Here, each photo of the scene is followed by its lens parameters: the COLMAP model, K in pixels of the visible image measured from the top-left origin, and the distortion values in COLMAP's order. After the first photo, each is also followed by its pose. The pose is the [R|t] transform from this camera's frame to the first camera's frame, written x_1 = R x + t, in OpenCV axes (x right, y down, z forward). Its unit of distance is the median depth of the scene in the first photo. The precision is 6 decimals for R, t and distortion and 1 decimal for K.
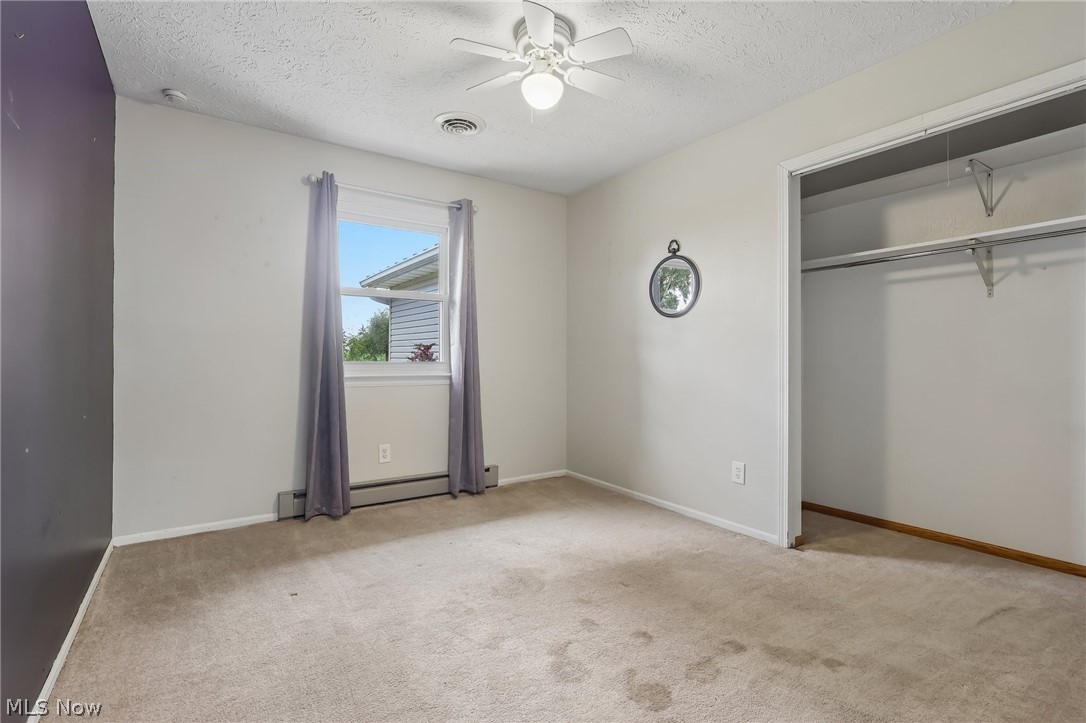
lens RADIAL K [[514.4, 0, 539.2], [0, 514.4, 364.7], [0, 0, 1]] dist [-0.002111, -0.001672]
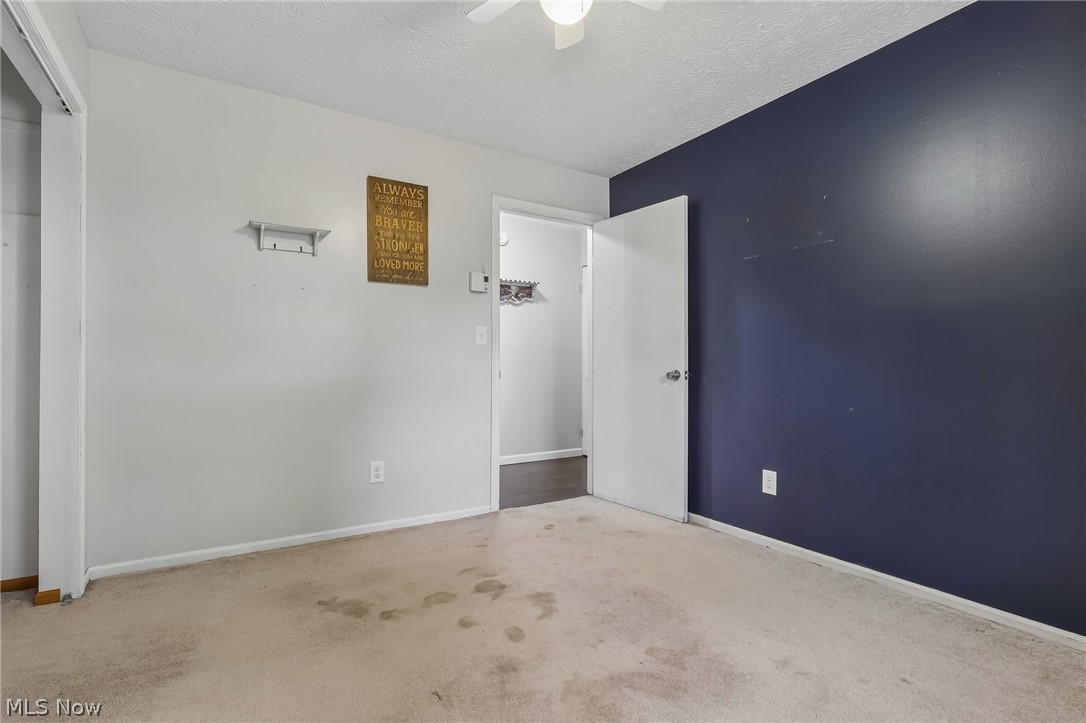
lens RADIAL K [[514.4, 0, 543.7], [0, 514.4, 364.7], [0, 0, 1]] dist [-0.002111, -0.001672]
pose [[-0.999909, -0.003355, 0.013081, 0.026218], [-0.003231, 0.999950, 0.009506, 0.001023], [-0.013112, 0.009463, -0.999869, 1.522890]]
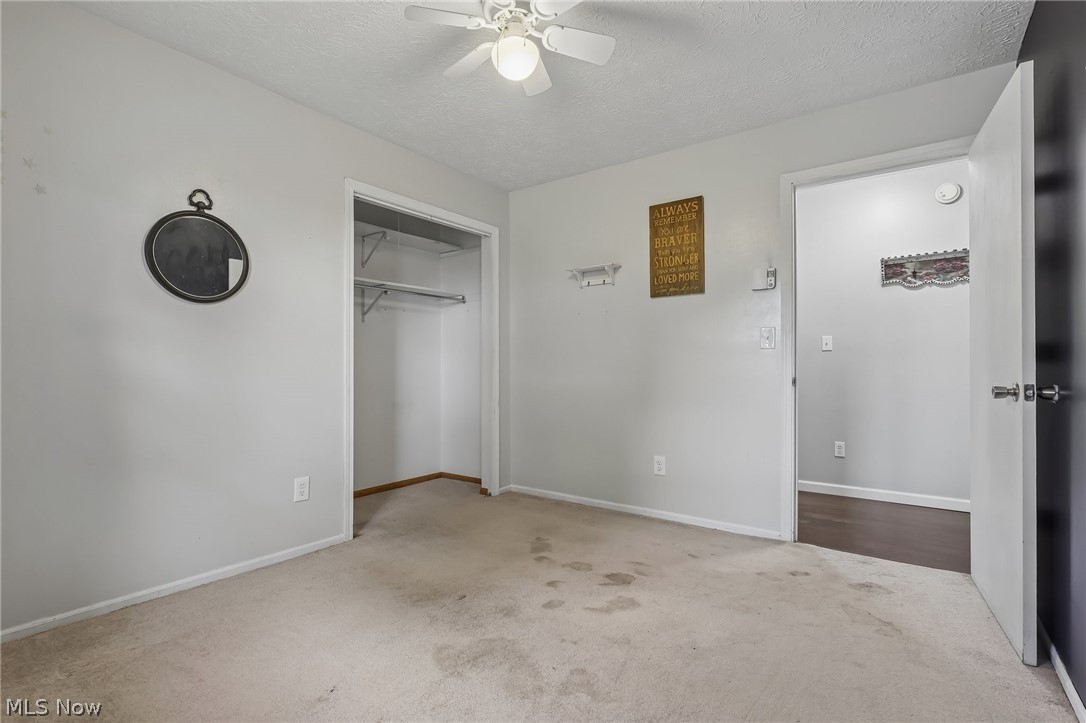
lens RADIAL K [[514.4, 0, 533.3], [0, 514.4, 366.9], [0, 0, 1]] dist [-0.002111, -0.001672]
pose [[-0.343431, -0.000780, 0.939178, -0.722242], [0.011062, 0.999927, 0.004875, -0.005830], [-0.939113, 0.012064, -0.343397, 1.108112]]
